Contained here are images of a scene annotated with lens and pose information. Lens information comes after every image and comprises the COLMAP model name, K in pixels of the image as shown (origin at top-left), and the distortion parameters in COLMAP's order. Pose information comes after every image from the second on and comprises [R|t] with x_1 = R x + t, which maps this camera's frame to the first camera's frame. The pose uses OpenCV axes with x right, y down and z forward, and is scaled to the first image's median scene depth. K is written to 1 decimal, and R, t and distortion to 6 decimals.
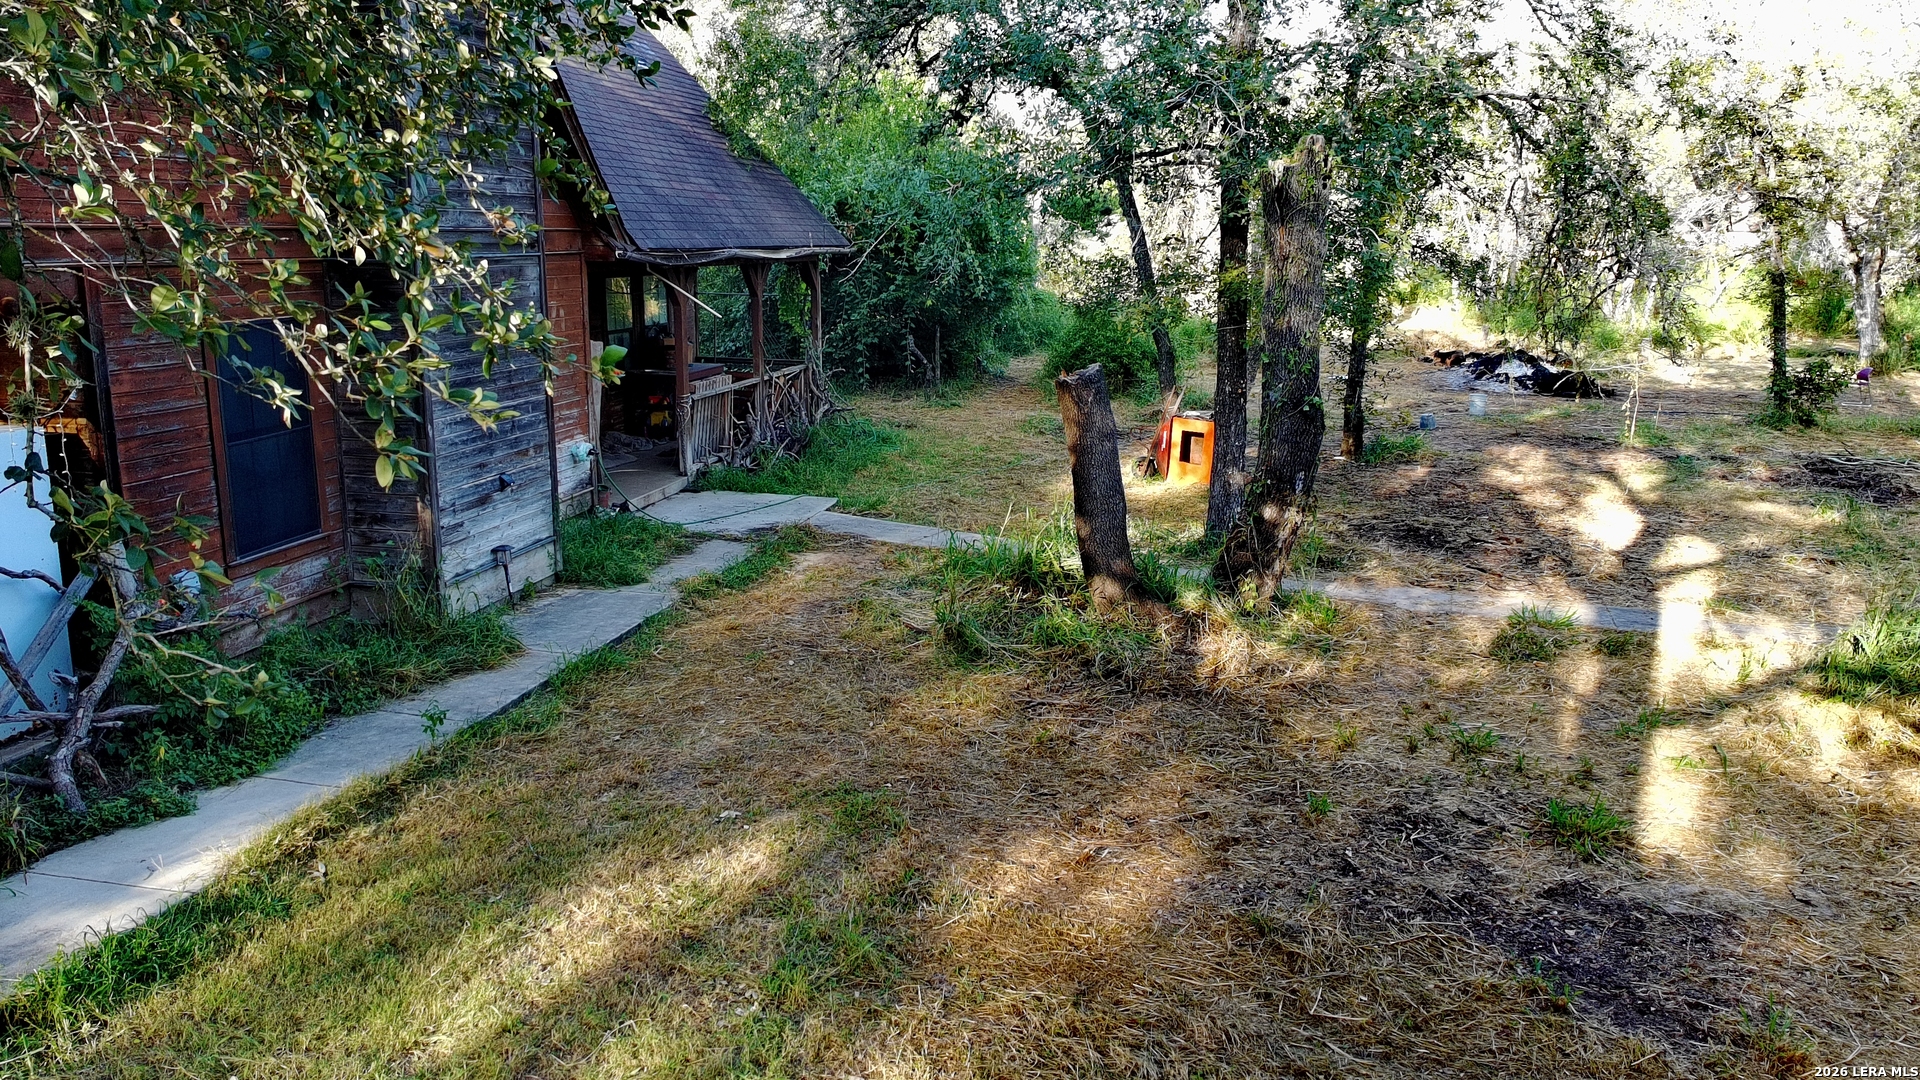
lens RADIAL K [[1427.2, 0, 964.3], [0, 1427.2, 549.1], [0, 0, 1]] dist [-0.010389, 0.005732]
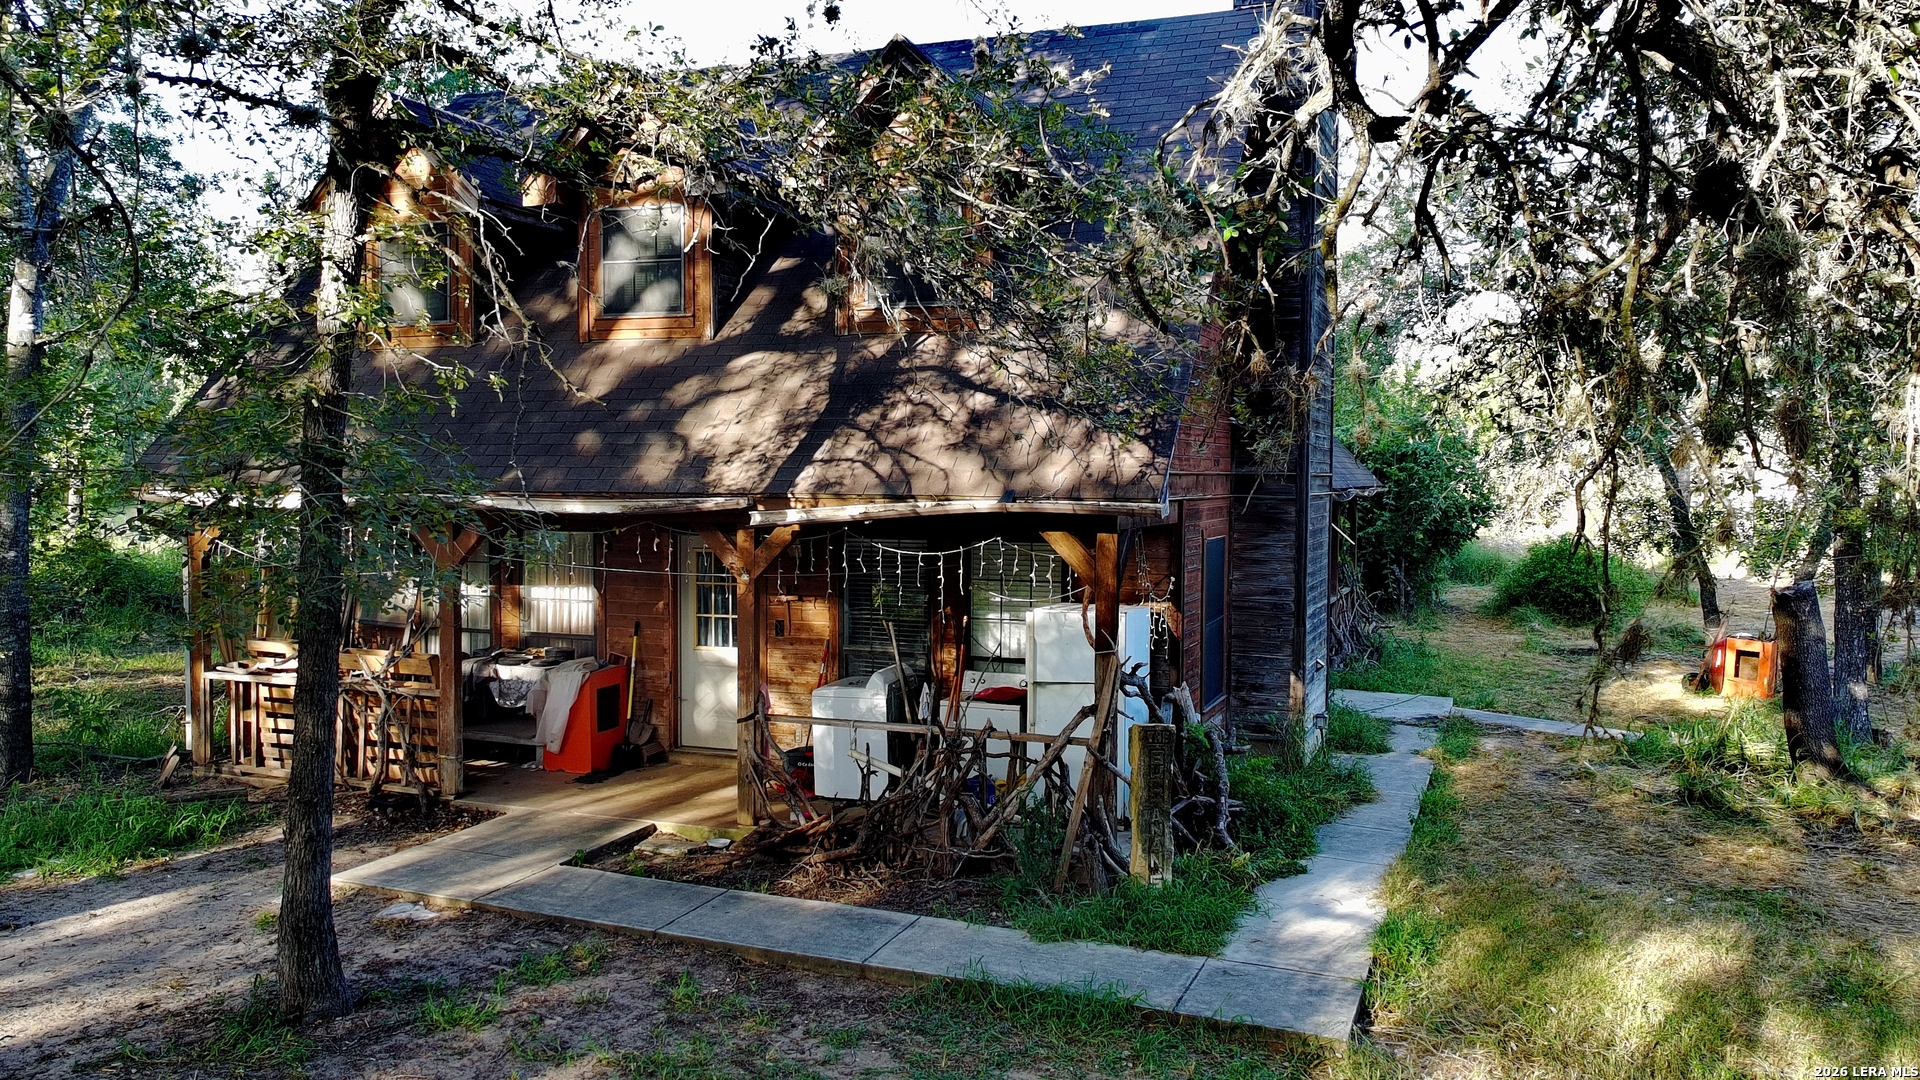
lens RADIAL K [[1427.2, 0, 964.3], [0, 1427.2, 549.1], [0, 0, 1]] dist [-0.010389, 0.005732]
pose [[0.985602, 0.016952, -0.168230, -0.306766], [-0.043750, 0.986645, -0.156898, 0.049050], [0.163324, 0.161999, 0.973181, -0.254726]]
